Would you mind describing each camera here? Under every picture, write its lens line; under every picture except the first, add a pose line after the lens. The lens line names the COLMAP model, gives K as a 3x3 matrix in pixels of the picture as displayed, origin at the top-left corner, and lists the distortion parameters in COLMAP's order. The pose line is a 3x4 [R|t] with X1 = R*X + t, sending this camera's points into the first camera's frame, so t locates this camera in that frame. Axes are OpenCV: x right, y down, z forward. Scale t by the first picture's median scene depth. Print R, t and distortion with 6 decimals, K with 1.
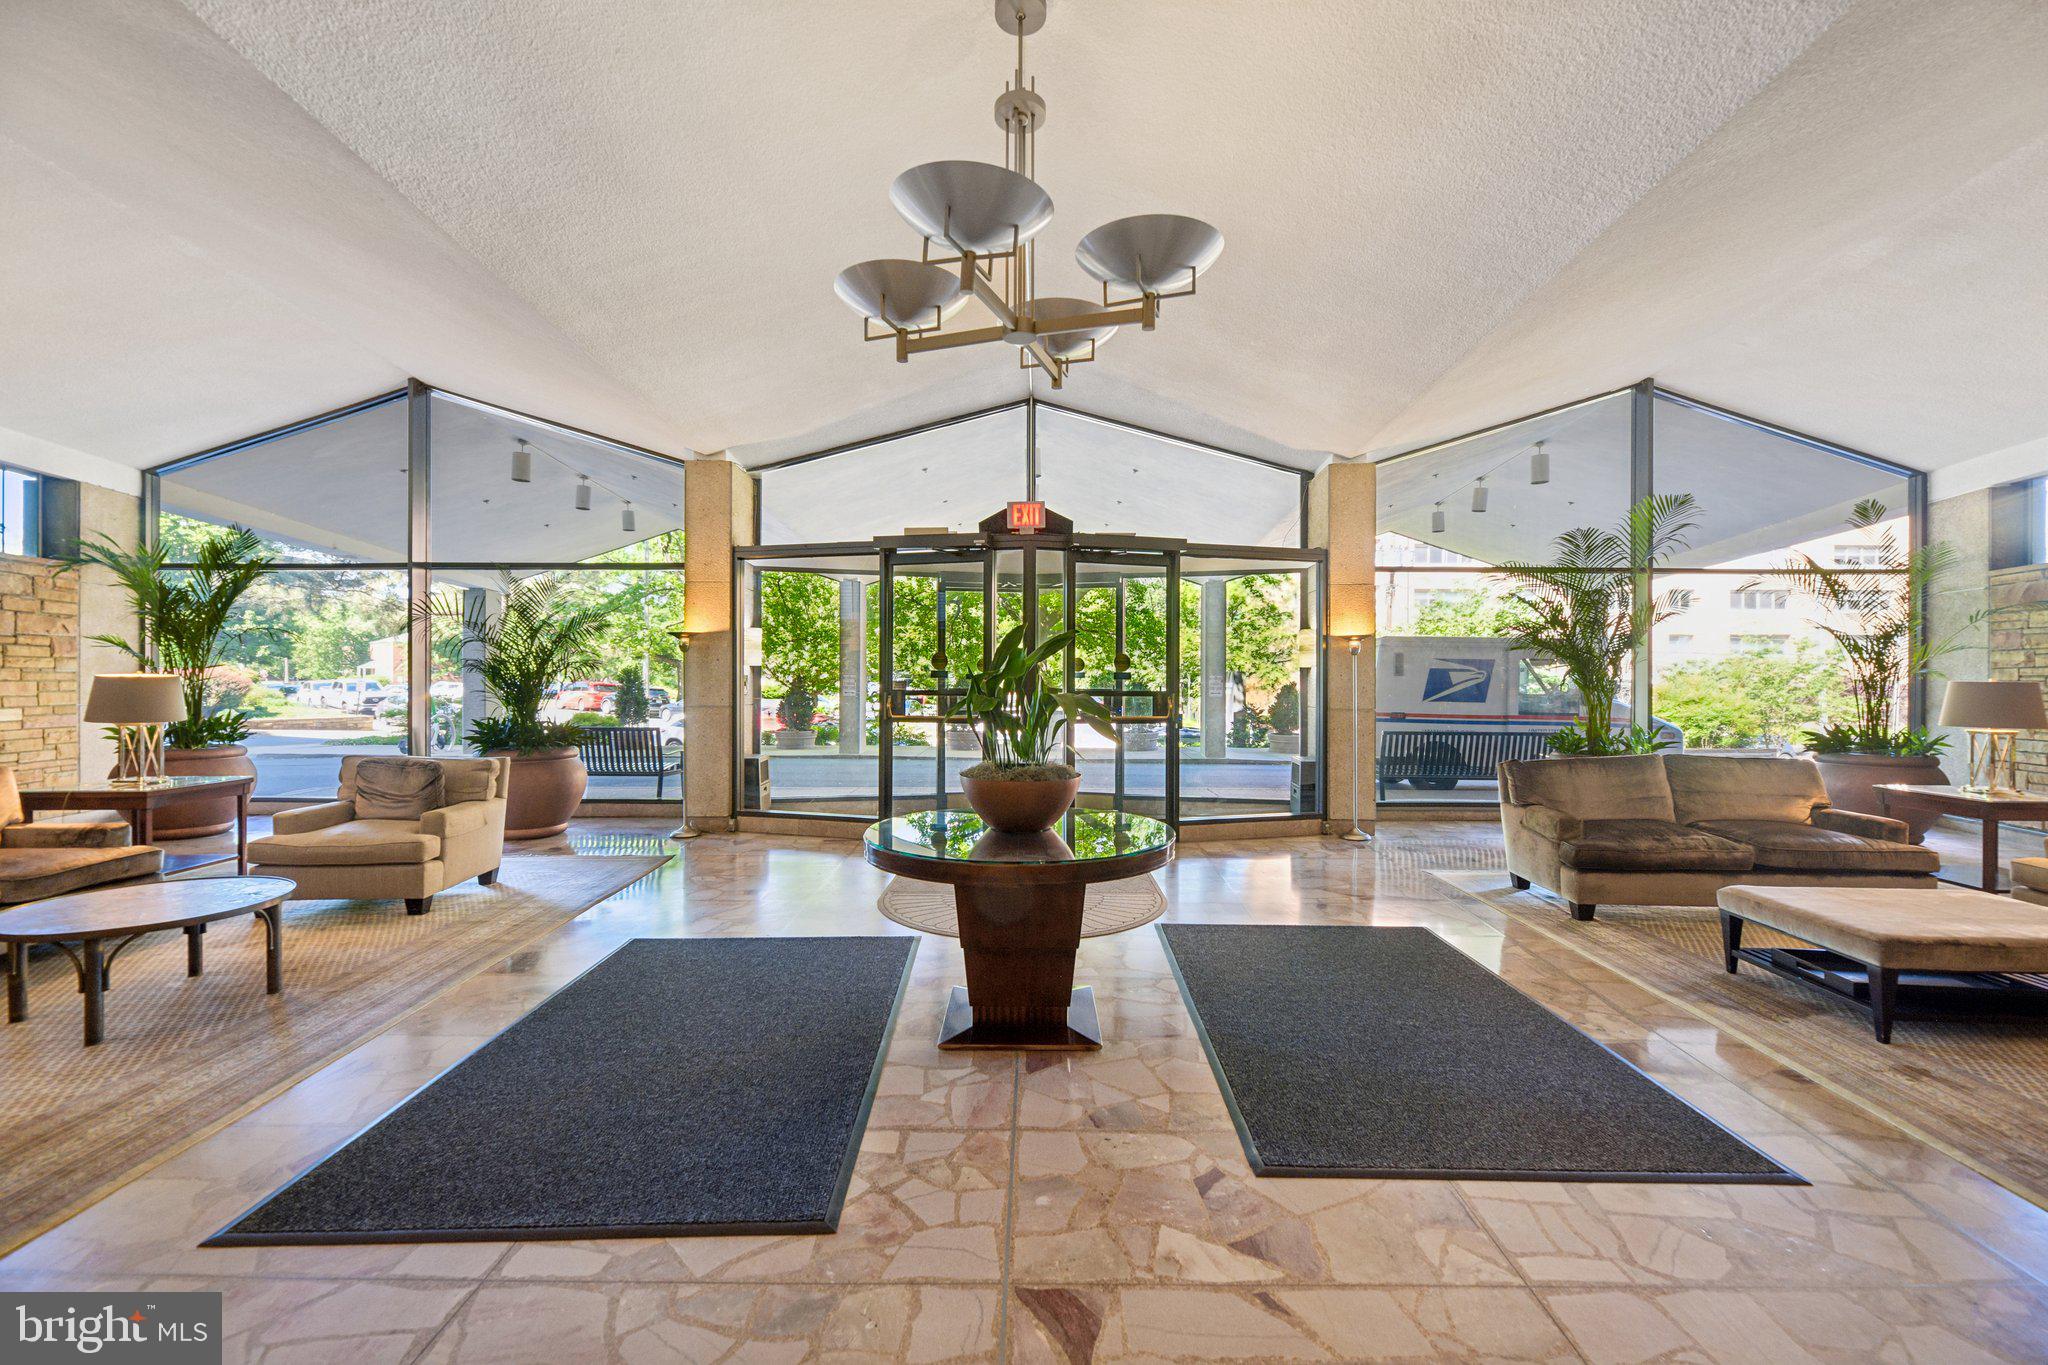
lens RADIAL K [[850.8, 0, 1032.5], [0, 850.8, 680.9], [0, 0, 1]] dist [0.004347, -0.003263]
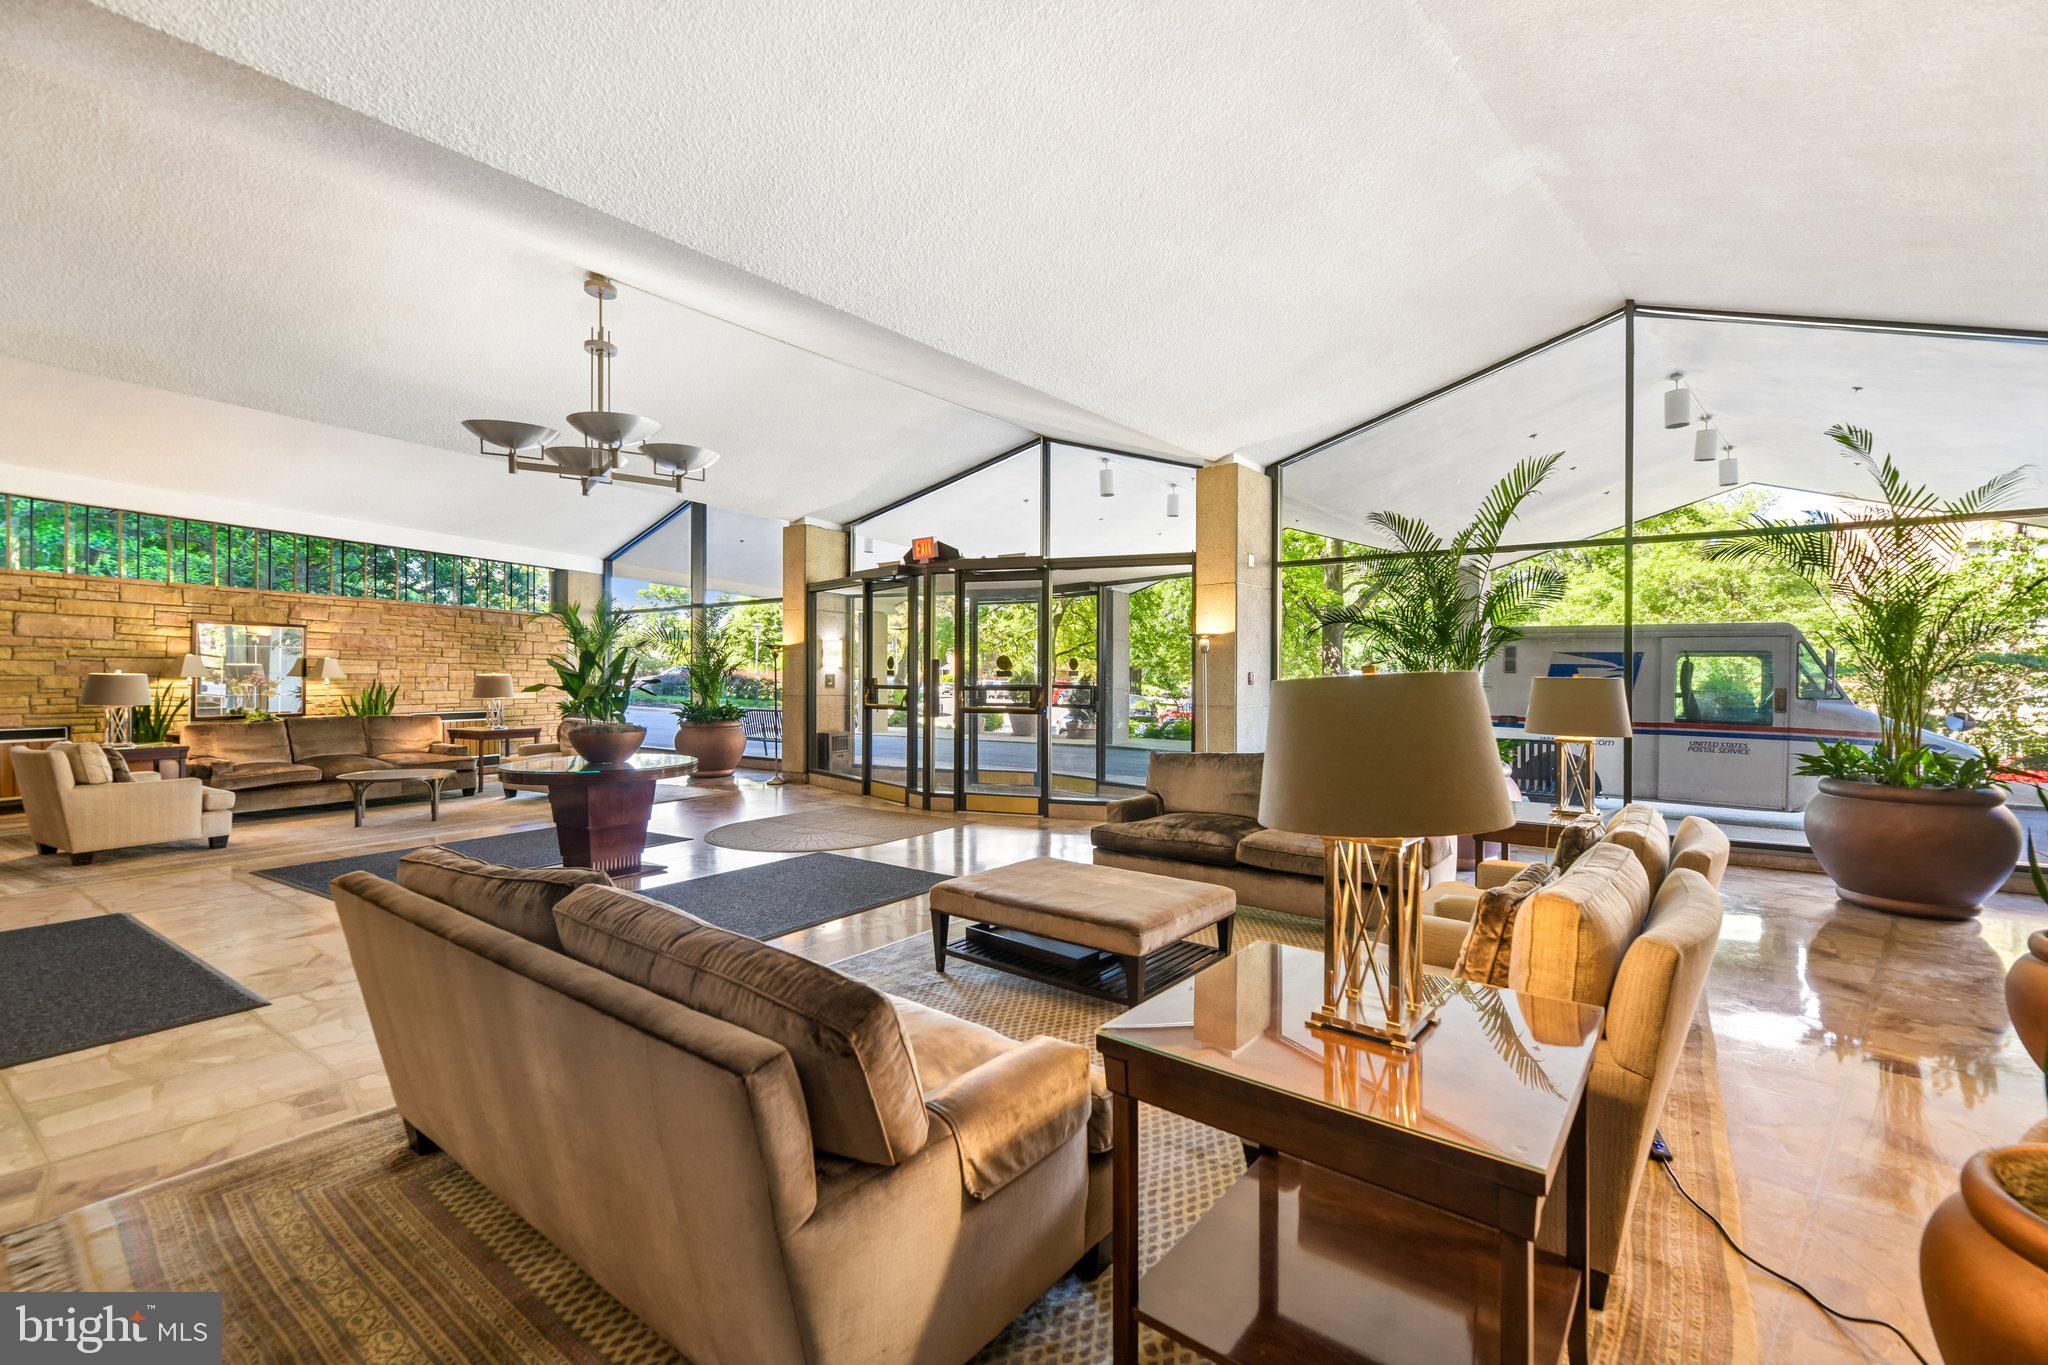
lens RADIAL K [[850.8, 0, 1026.8], [0, 850.8, 679.5], [0, 0, 1]] dist [0.004347, -0.003263]
pose [[0.829780, 0.001129, -0.558089, 0.827936], [-0.001809, 0.999998, -0.000668, 0.003197], [0.558087, 0.001564, 0.829781, 0.024058]]
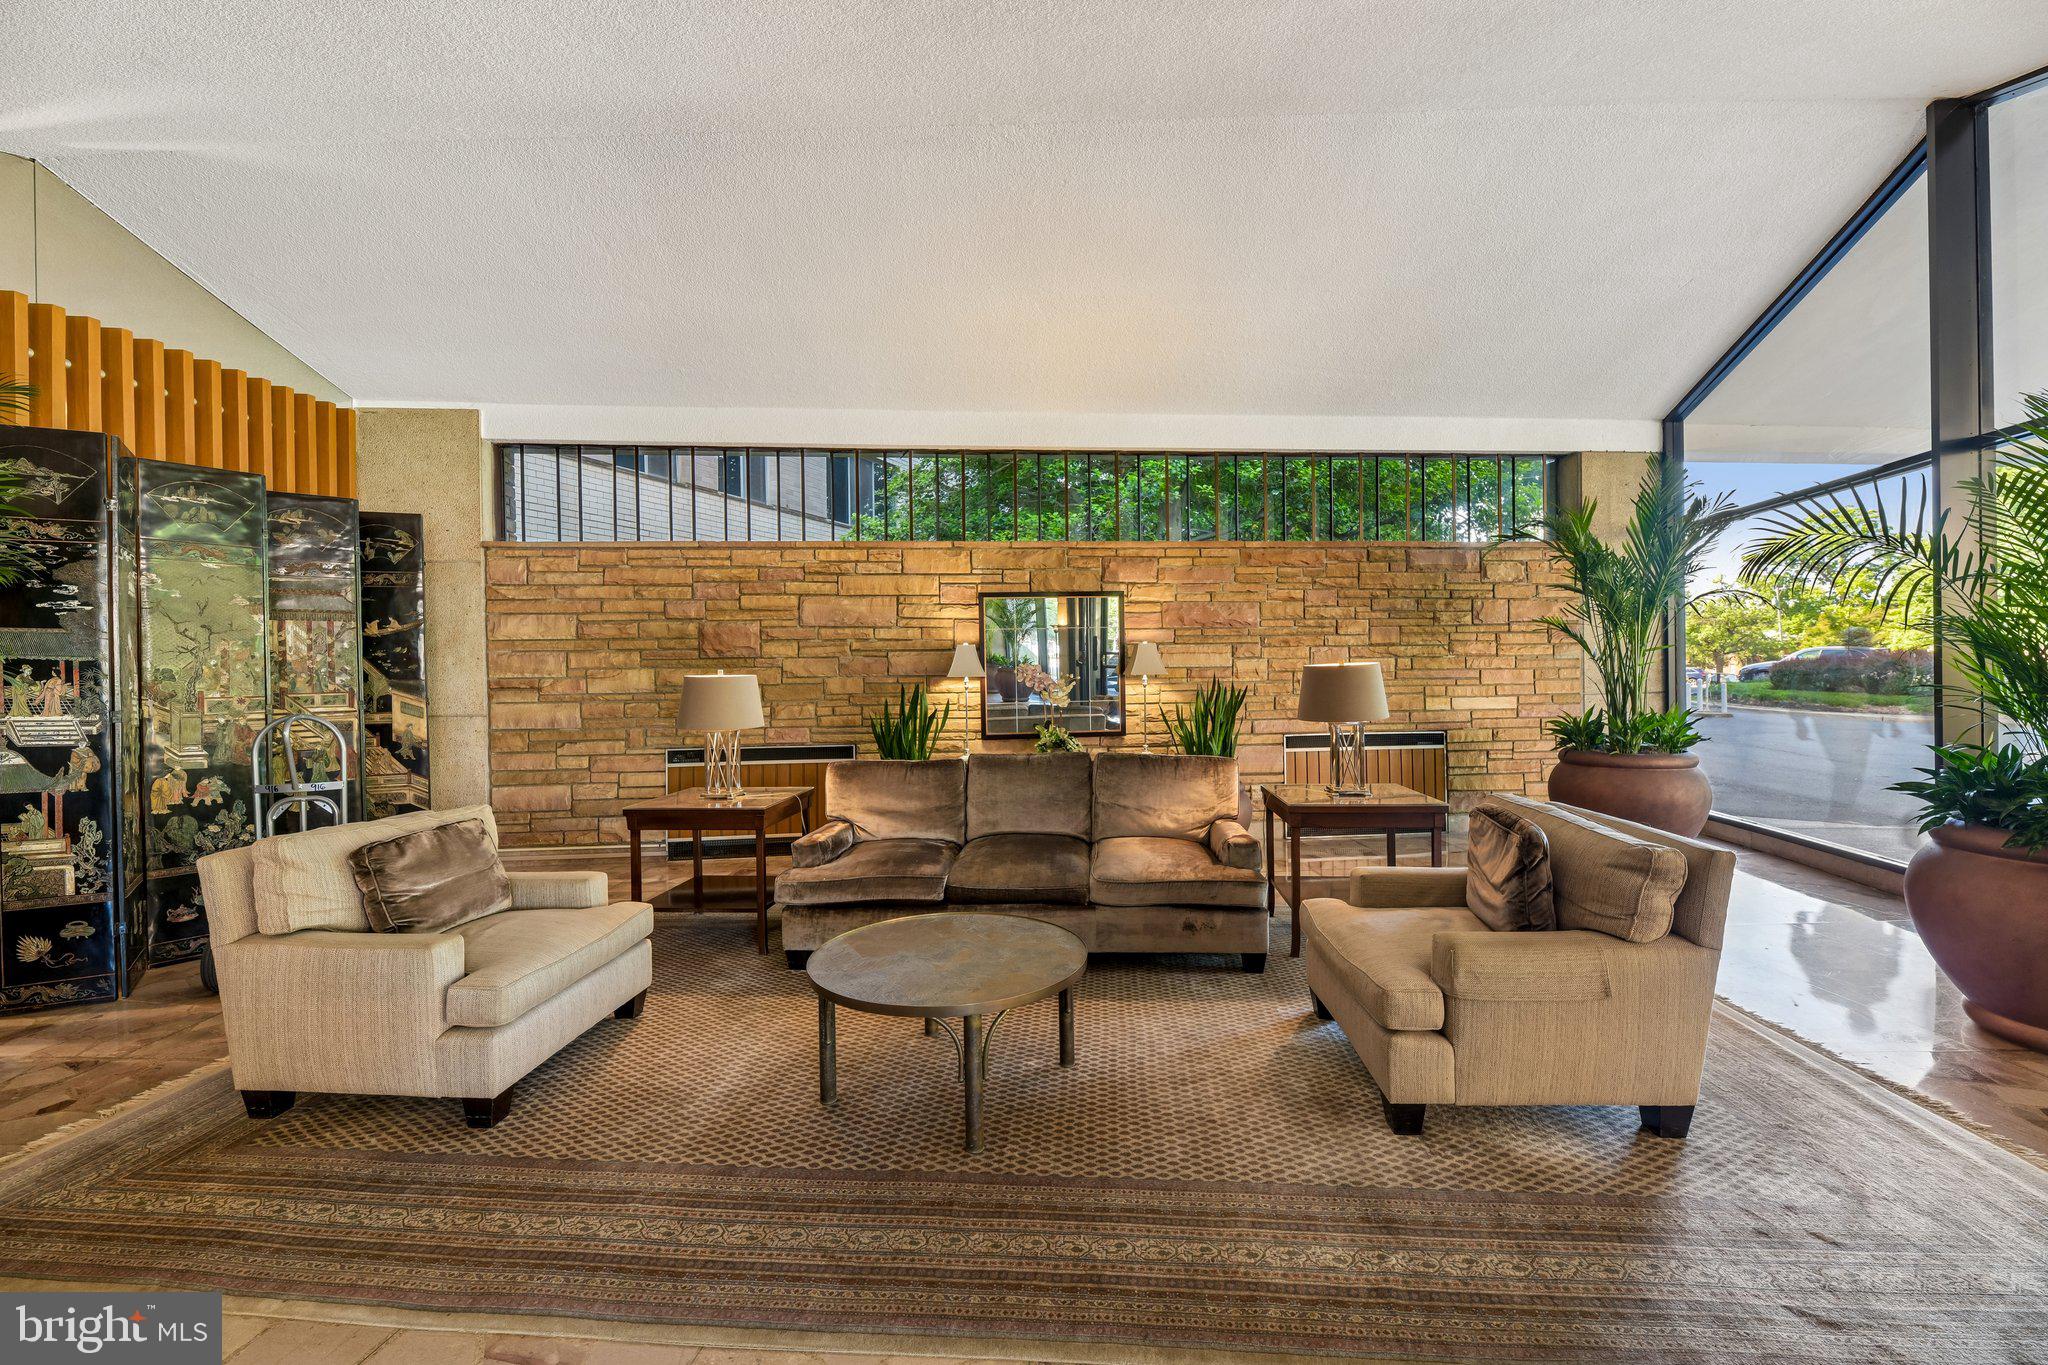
lens RADIAL K [[839.2, 0, 1033.6], [0, 839.2, 685.4], [0, 0, 1]] dist [0.002589, -0.004058]
pose [[-0.152610, 0.014120, -0.988186, -0.138155], [0.012963, 0.999841, 0.012284, 0.000143], [0.988201, -0.010936, -0.152769, 0.610926]]
